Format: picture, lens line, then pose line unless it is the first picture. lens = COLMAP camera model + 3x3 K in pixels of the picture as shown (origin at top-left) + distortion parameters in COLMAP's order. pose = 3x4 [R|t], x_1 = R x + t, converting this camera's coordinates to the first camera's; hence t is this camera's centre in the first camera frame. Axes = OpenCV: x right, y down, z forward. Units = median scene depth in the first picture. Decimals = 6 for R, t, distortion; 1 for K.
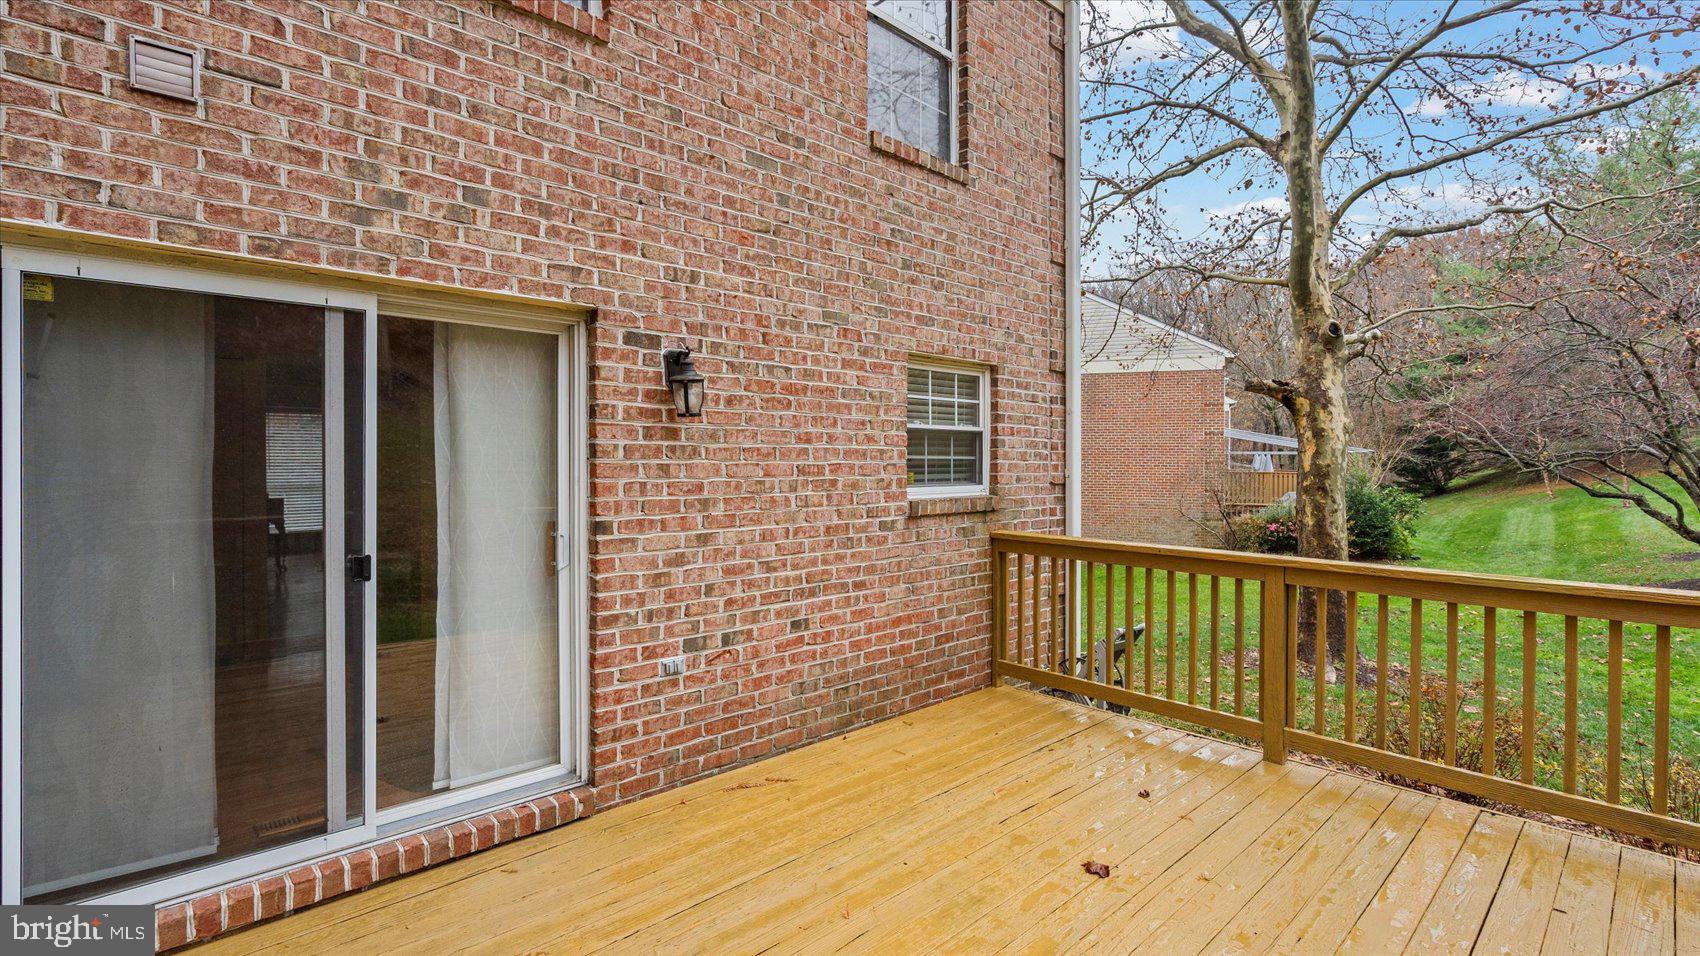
lens RADIAL K [[774.9, 0, 854.5], [0, 774.9, 463.9], [0, 0, 1]] dist [-0.007661, 0.001851]
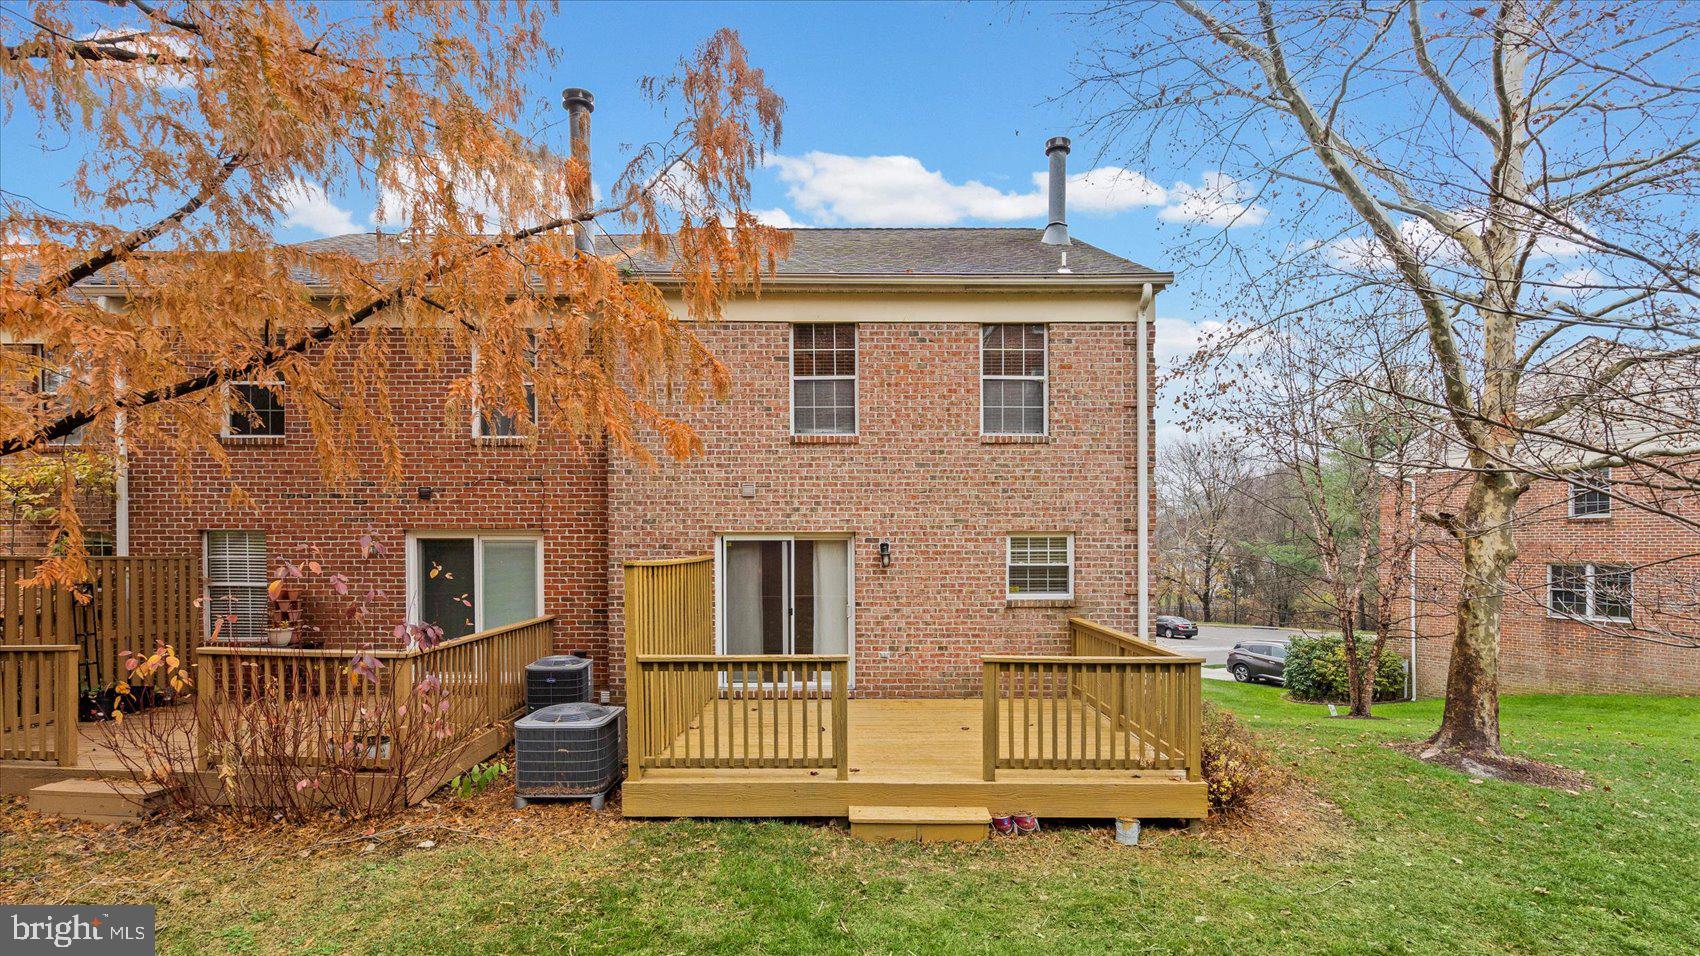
lens RADIAL K [[774.9, 0, 840.6], [0, 774.9, 550.0], [0, 0, 1]] dist [-0.007661, 0.001851]
pose [[0.721605, 0.003122, -0.692298, 1.327052], [0.001294, 0.999982, 0.005859, -0.113140], [0.692304, -0.005123, 0.721588, -0.945831]]
